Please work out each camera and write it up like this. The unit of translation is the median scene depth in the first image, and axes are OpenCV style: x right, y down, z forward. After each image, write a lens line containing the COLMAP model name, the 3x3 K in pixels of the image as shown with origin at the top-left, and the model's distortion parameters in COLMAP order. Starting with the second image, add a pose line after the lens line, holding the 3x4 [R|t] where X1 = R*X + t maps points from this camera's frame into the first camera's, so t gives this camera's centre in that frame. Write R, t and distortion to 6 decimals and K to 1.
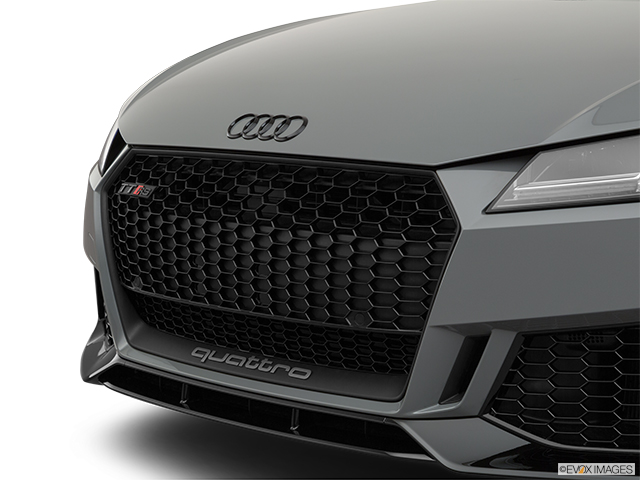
lens RADIAL K [[1646.6, 0, 321.6], [0, 1646.6, 238.9], [0, 0, 1]] dist [-0.087997, 0.000000]
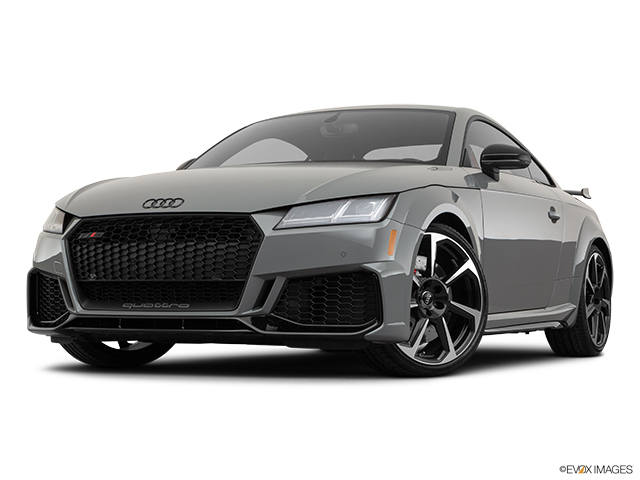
lens RADIAL K [[1231.8, 0, 319.3], [0, 1231.8, 239.5], [0, 0, 1]] dist [-0.141643, 0.000000]
pose [[0.934387, 0.028921, 0.355083, -0.482347], [0.028886, 0.987267, -0.156424, 0.283527], [-0.355086, 0.156418, 0.921655, -0.721765]]
